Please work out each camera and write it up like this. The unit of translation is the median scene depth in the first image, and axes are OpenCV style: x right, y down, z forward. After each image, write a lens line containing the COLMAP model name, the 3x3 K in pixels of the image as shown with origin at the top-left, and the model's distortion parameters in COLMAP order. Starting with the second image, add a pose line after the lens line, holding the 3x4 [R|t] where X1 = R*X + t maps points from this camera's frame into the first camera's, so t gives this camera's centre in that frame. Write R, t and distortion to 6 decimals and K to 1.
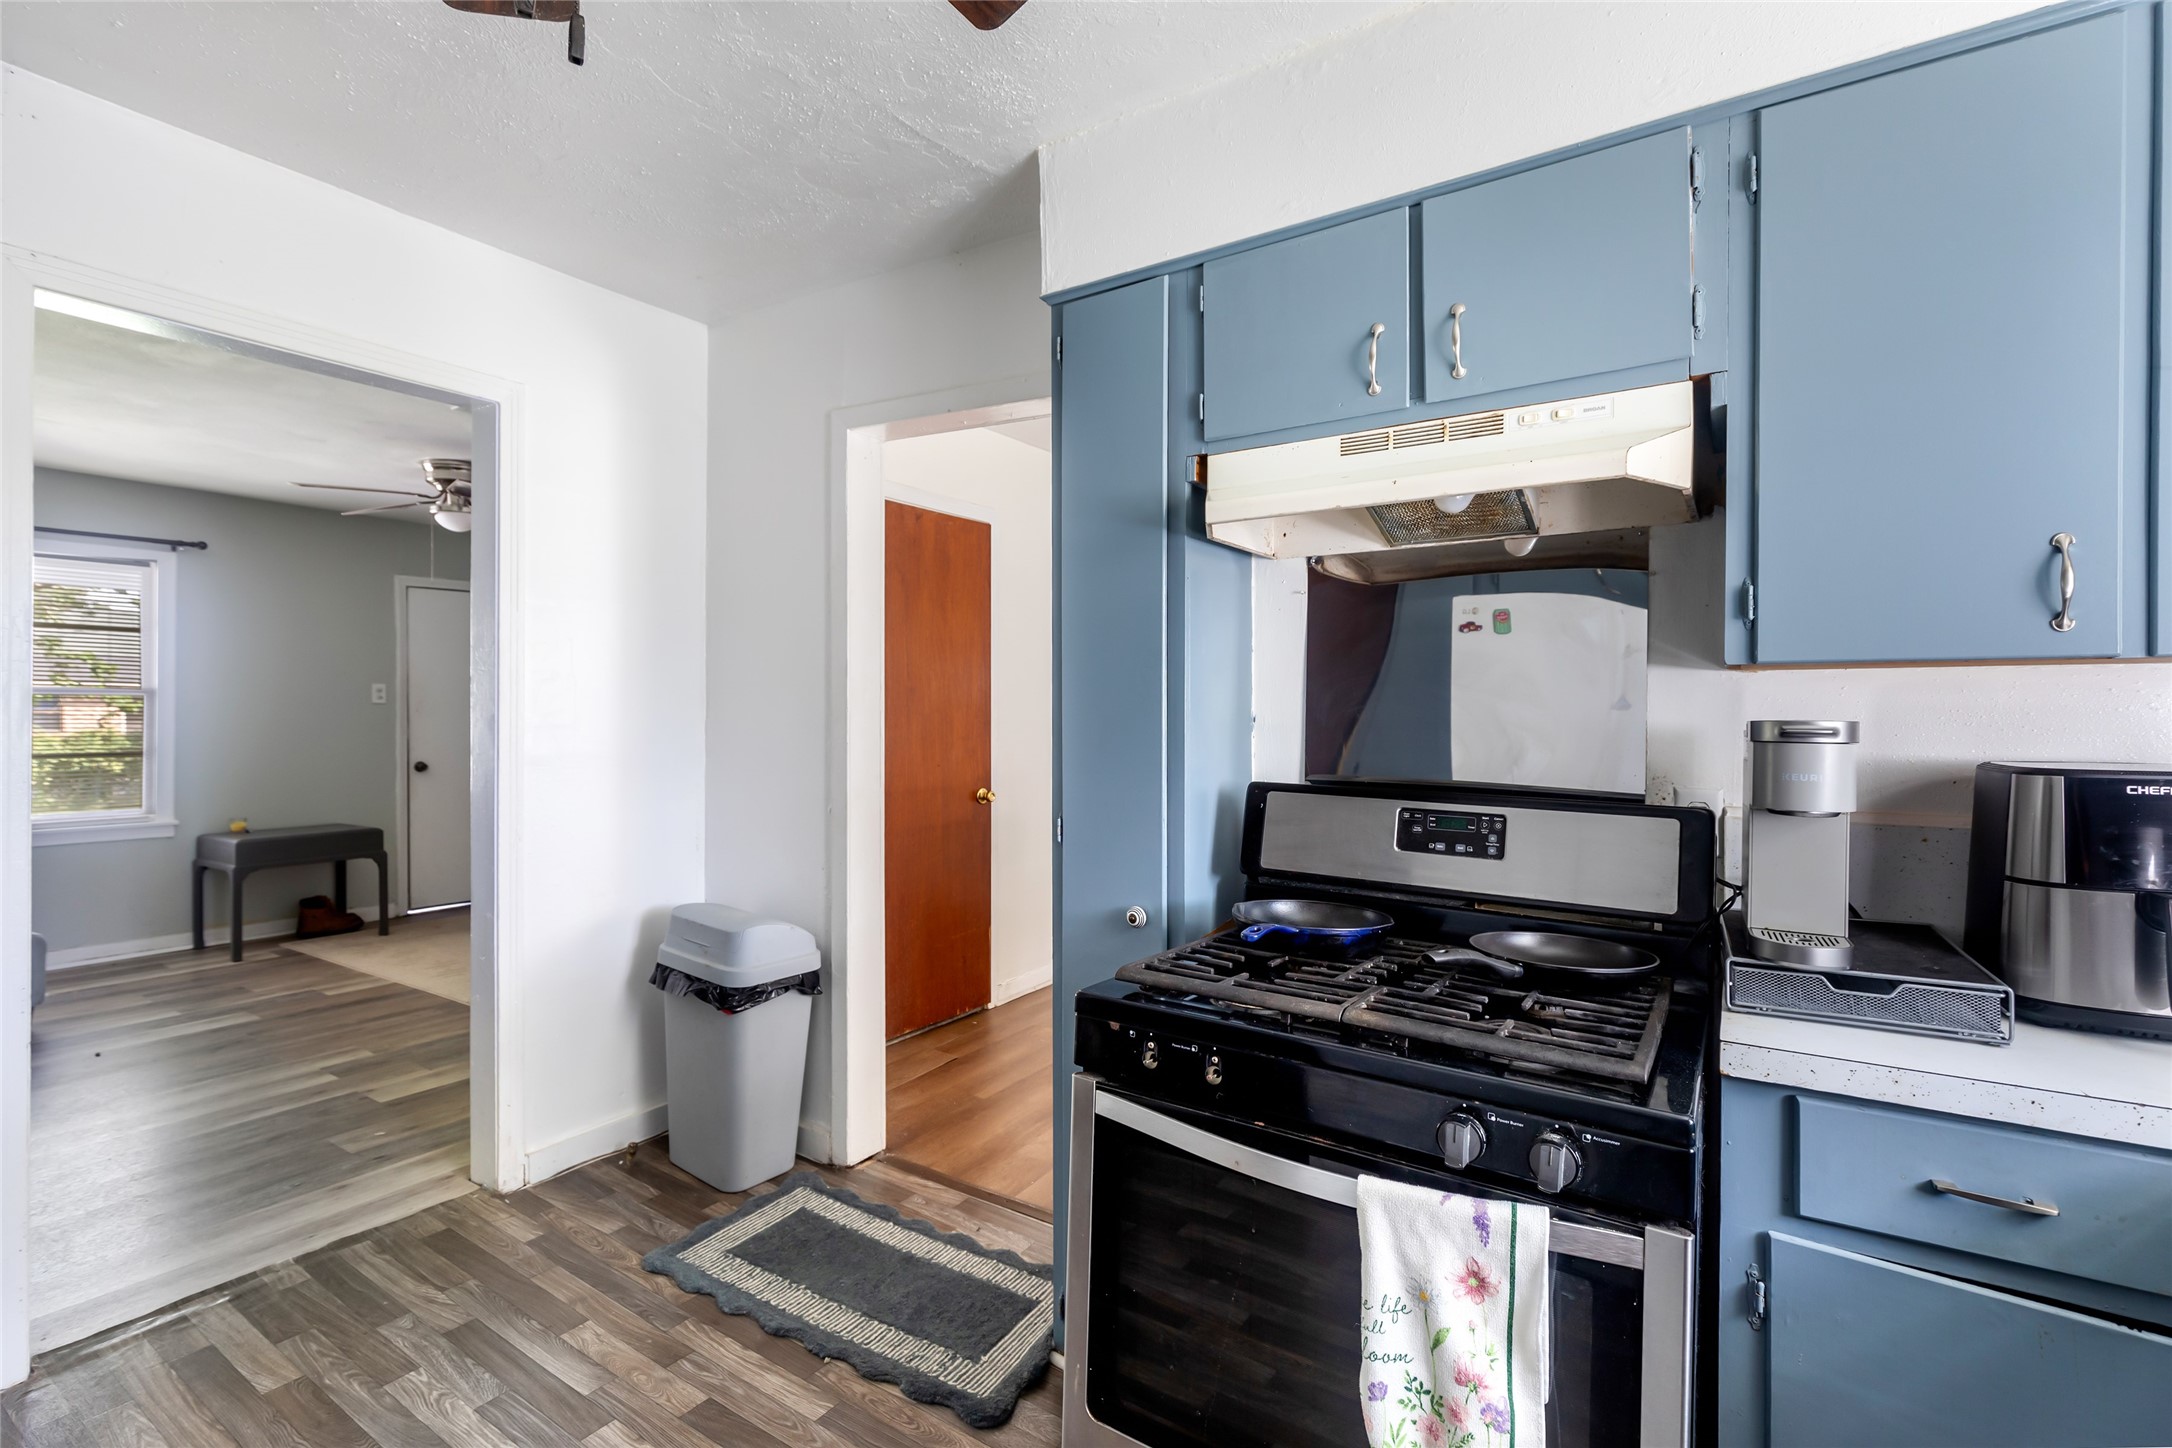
lens RADIAL K [[999.4, 0, 1085.2], [0, 999.4, 712.4], [0, 0, 1]] dist [0.002846, 0.000106]
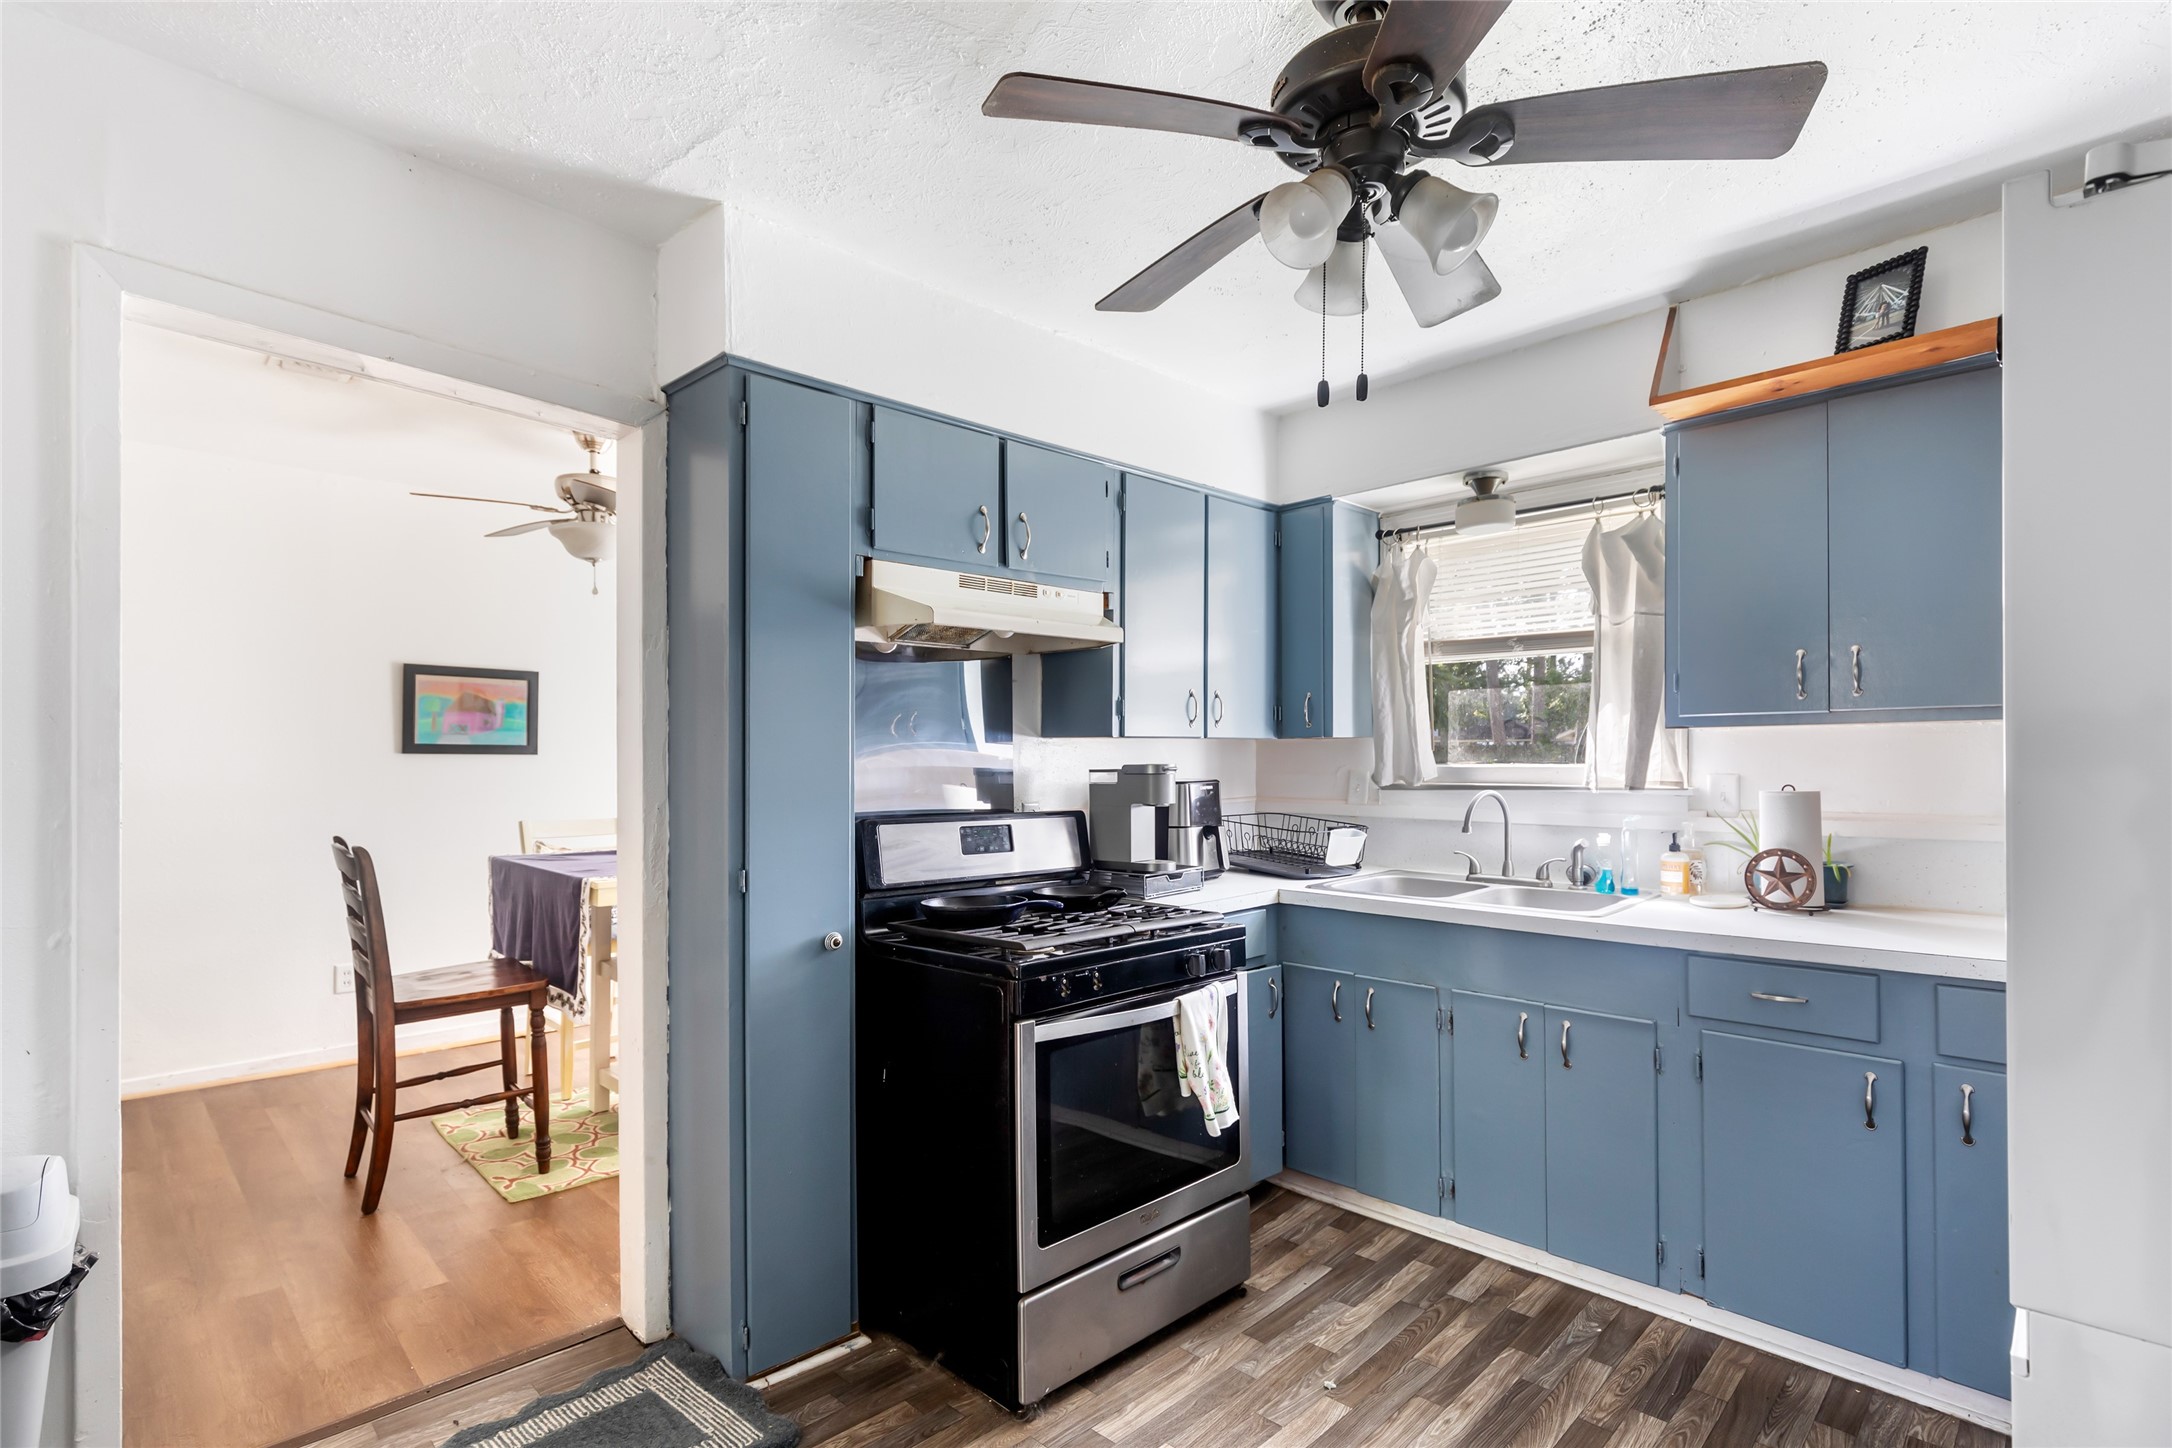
lens RADIAL K [[1041.8, 0, 1104.6], [0, 1041.8, 761.5], [0, 0, 1]] dist [0.004205, 0.000828]
pose [[0.193698, -0.010839, 0.981001, -0.696754], [0.003628, 0.999940, 0.010332, -0.010120], [-0.981054, 0.001558, 0.193726, 0.292951]]
